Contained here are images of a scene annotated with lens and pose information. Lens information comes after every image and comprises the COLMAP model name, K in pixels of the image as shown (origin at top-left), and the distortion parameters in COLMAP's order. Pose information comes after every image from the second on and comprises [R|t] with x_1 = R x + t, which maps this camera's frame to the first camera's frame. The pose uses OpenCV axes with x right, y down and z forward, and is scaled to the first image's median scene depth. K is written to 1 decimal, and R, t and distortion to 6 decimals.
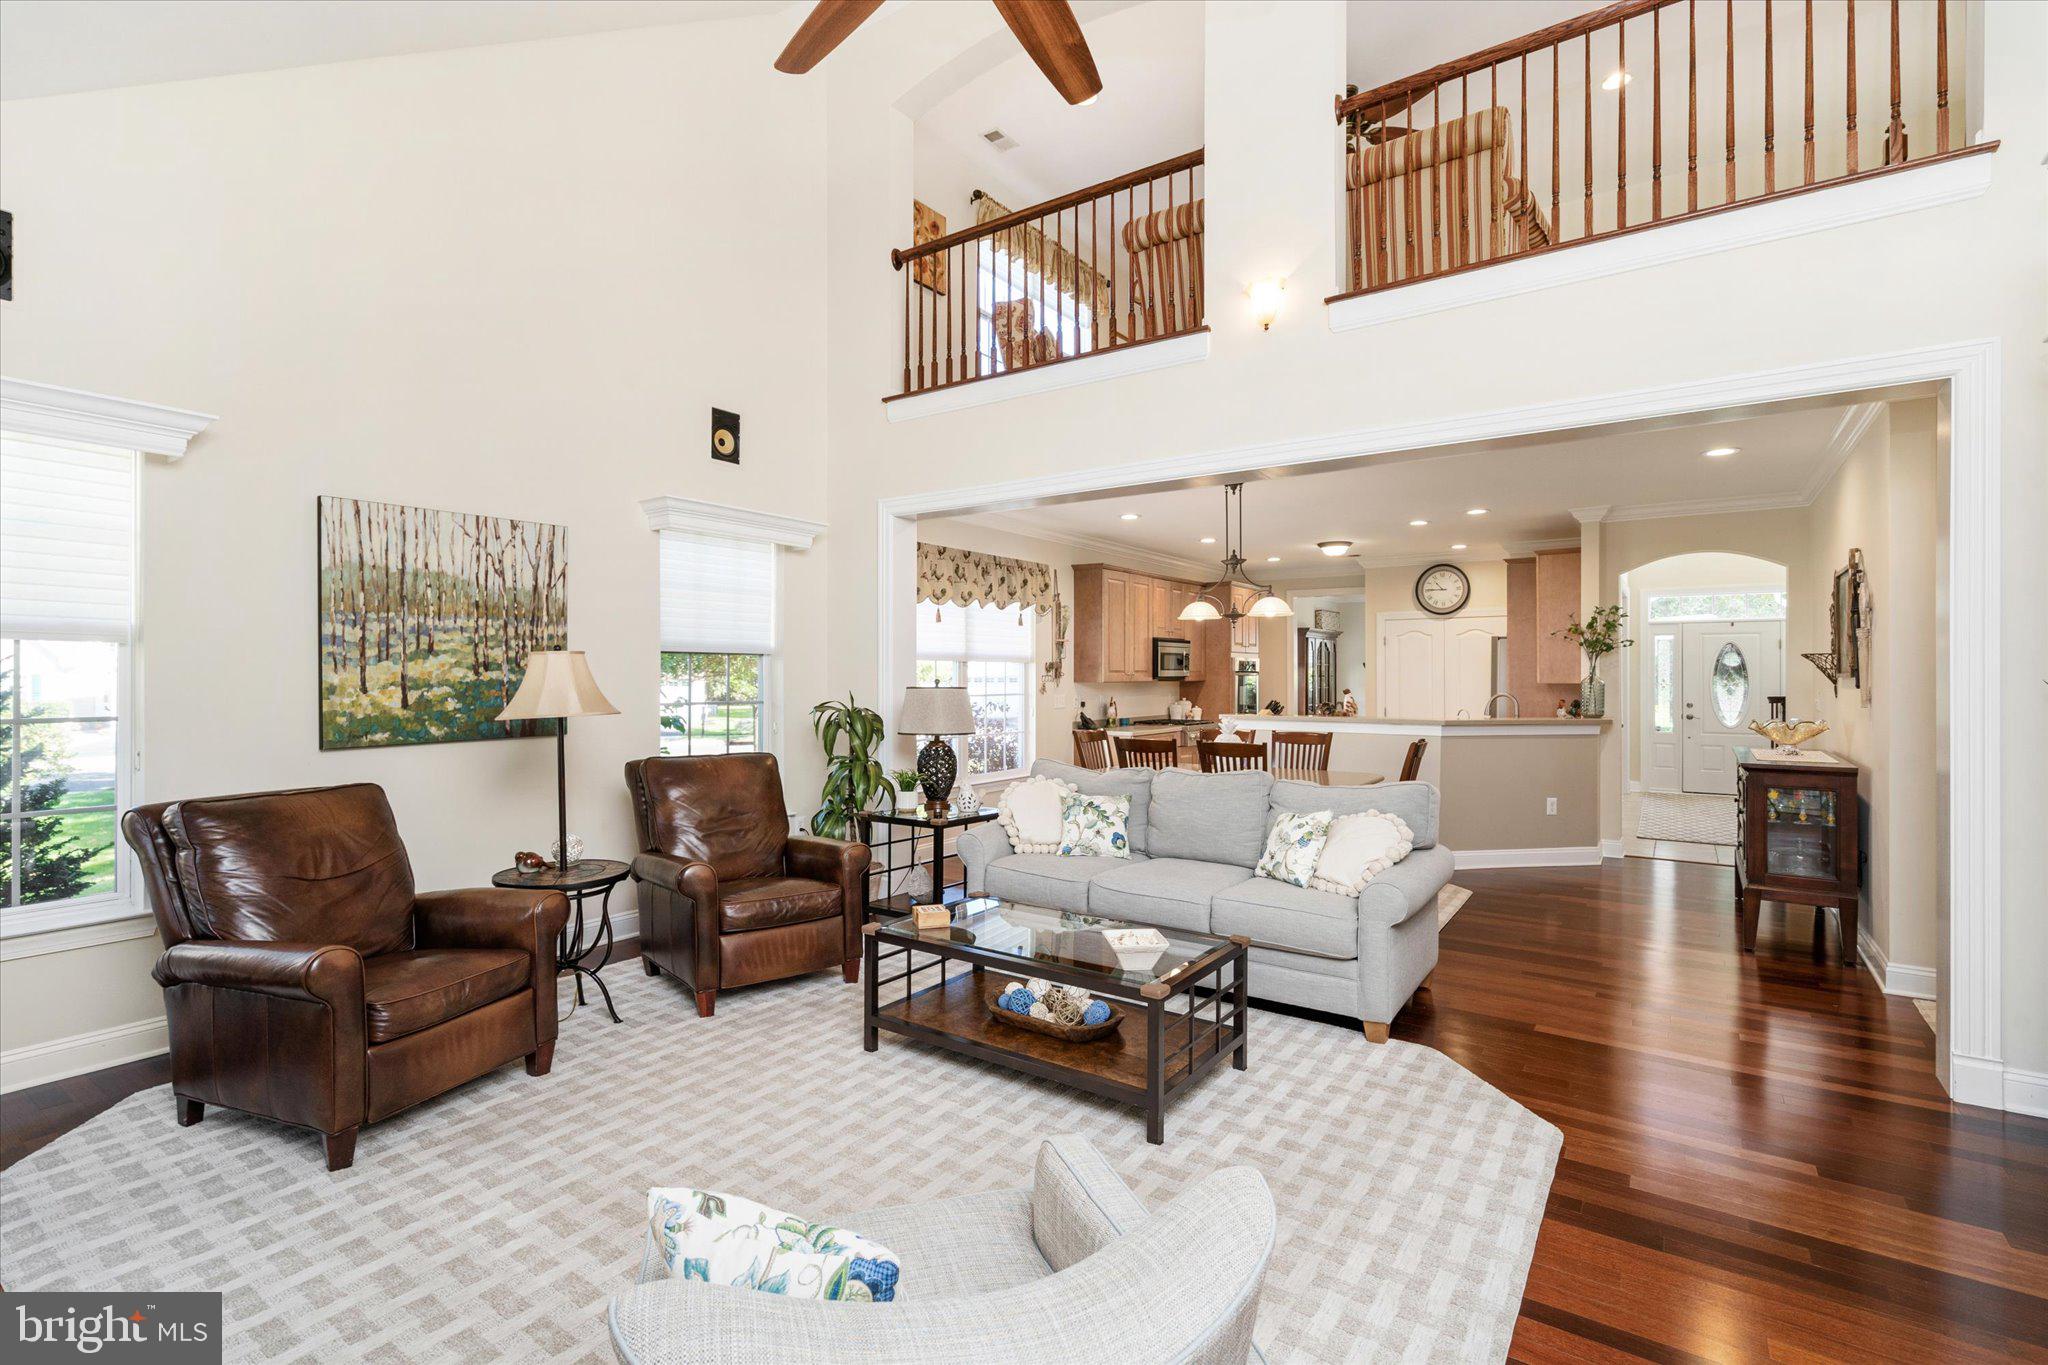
lens RADIAL K [[930.5, 0, 1016.7], [0, 930.5, 684.3], [0, 0, 1]] dist [-0.002353, 0.000208]
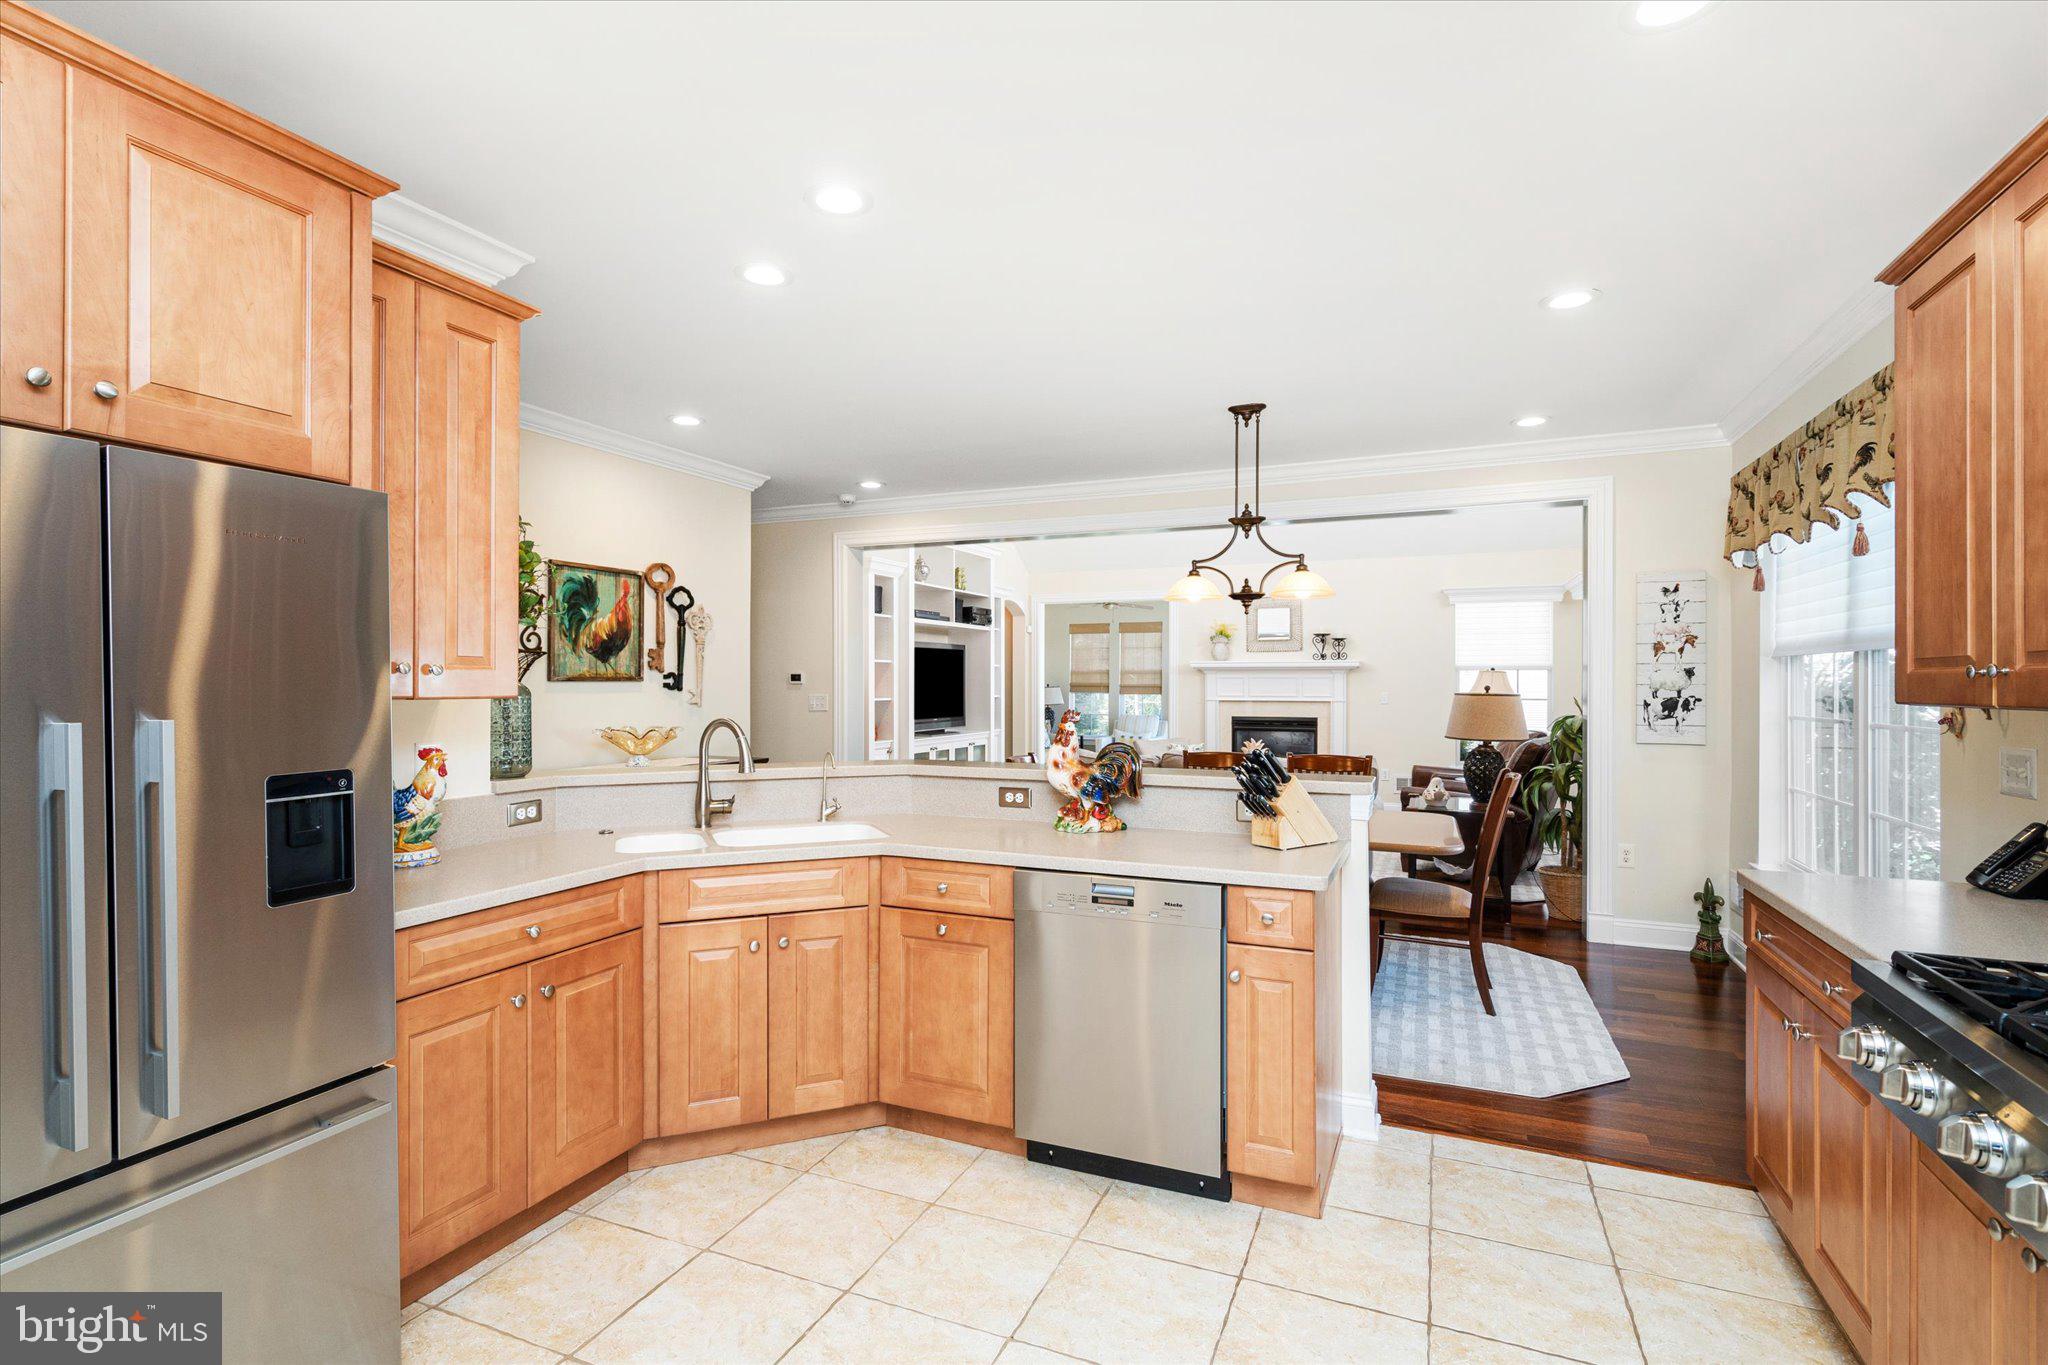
lens RADIAL K [[957.8, 0, 1023.8], [0, 957.8, 690.2], [0, 0, 1]] dist [0.000211, 0.000668]
pose [[-0.978446, -0.001494, -0.206497, 0.802798], [-0.004899, 0.999860, 0.015979, -0.018817], [0.206444, 0.016647, -0.978317, 2.451986]]
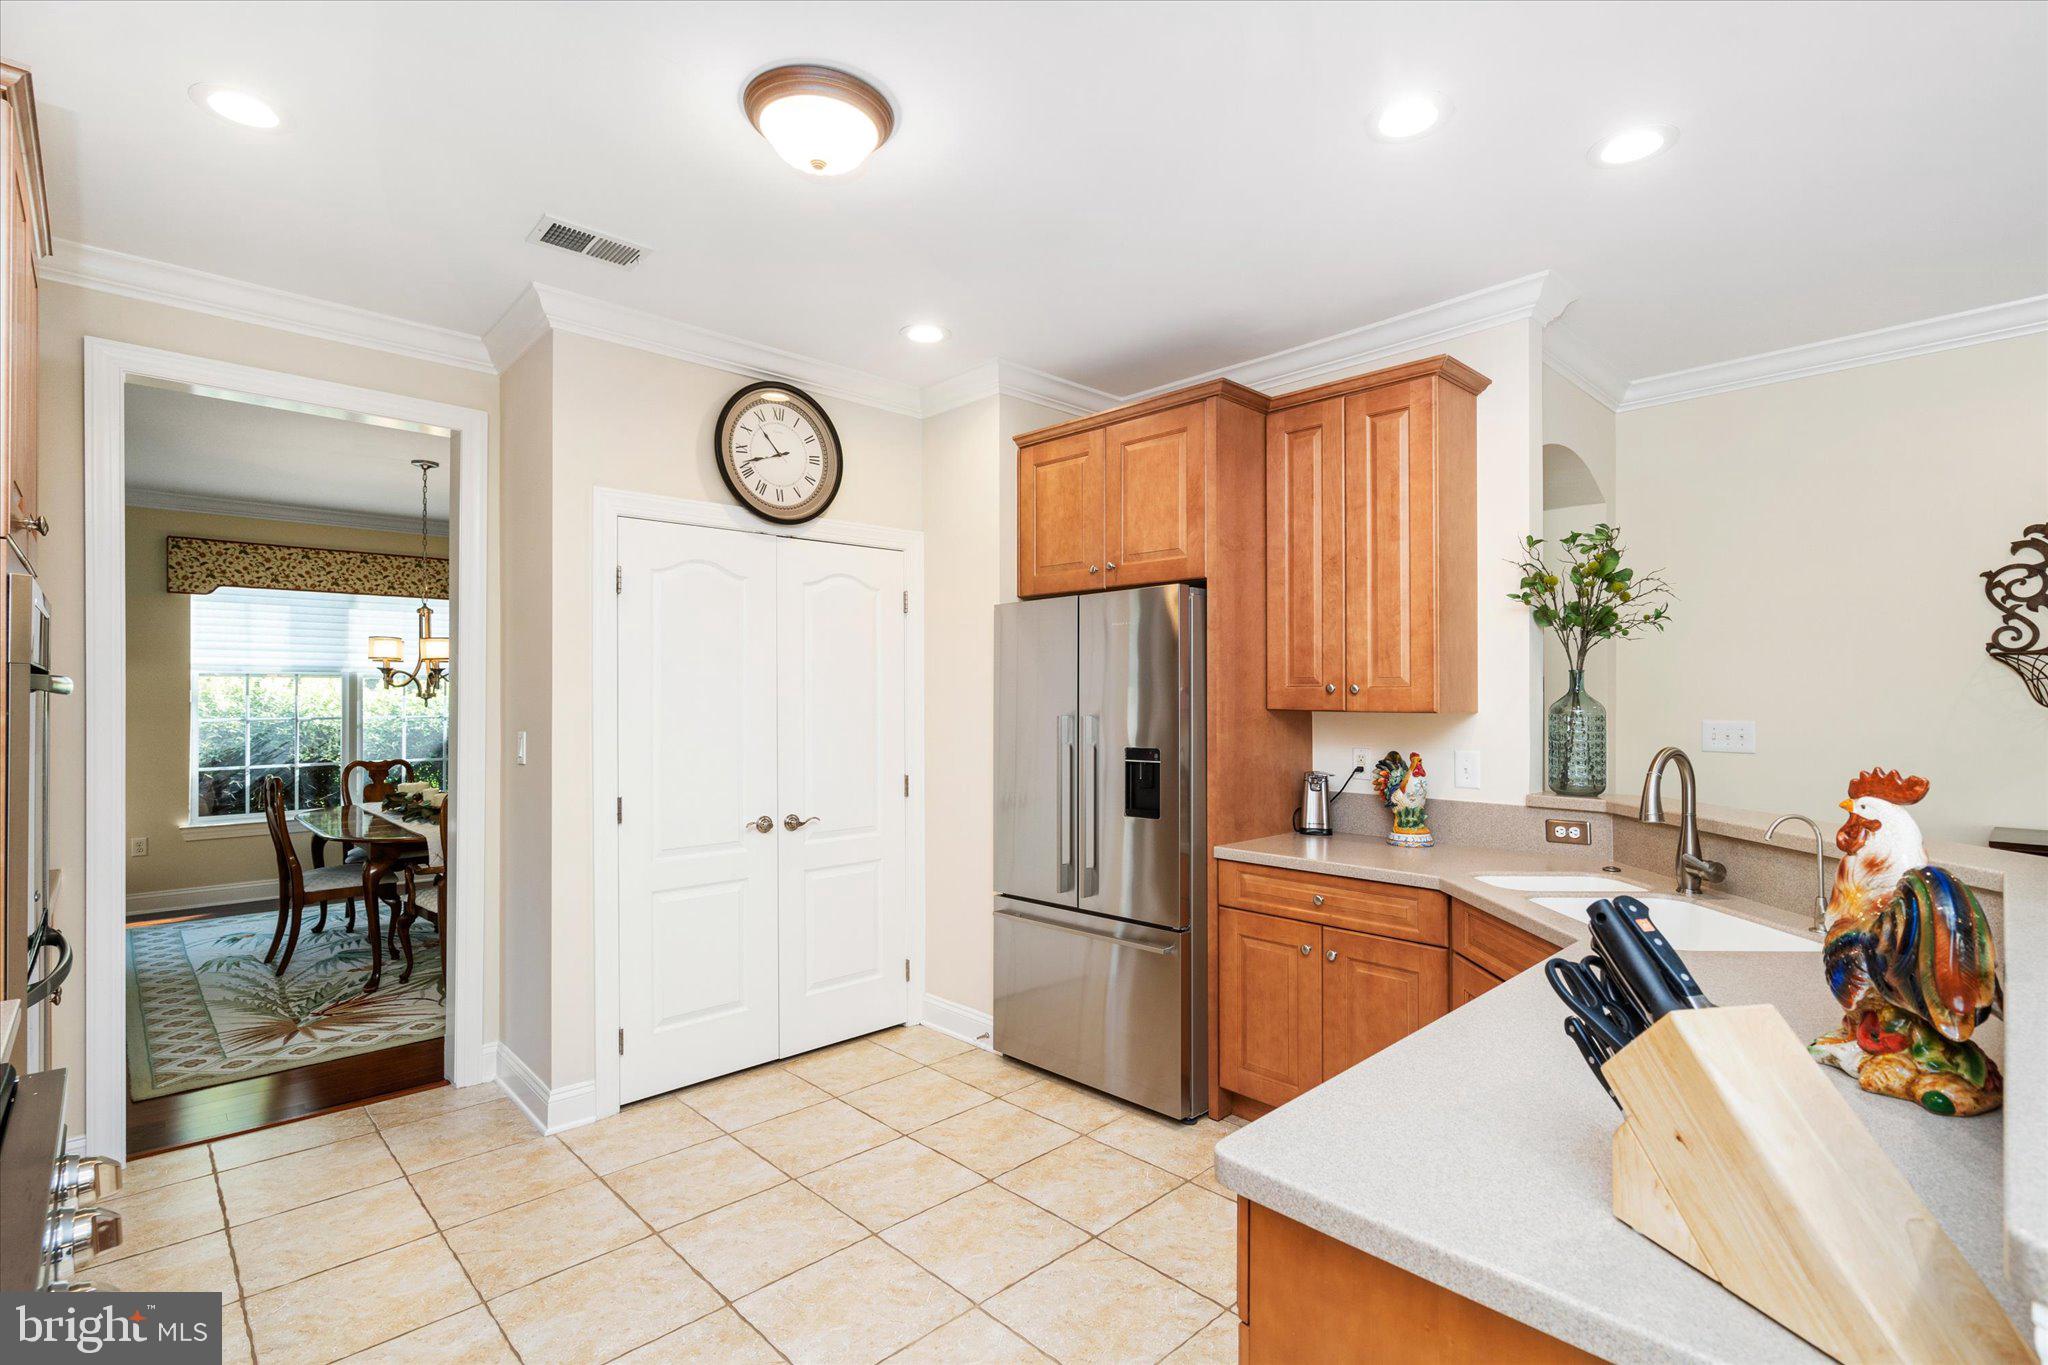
lens RADIAL K [[957.8, 0, 1023.8], [0, 957.8, 690.2], [0, 0, 1]] dist [0.000211, 0.000668]
pose [[0.183454, 0.004623, 0.983018, 0.259889], [0.010497, 0.999923, -0.006662, -0.016895], [-0.982972, 0.011541, 0.183391, 1.939724]]
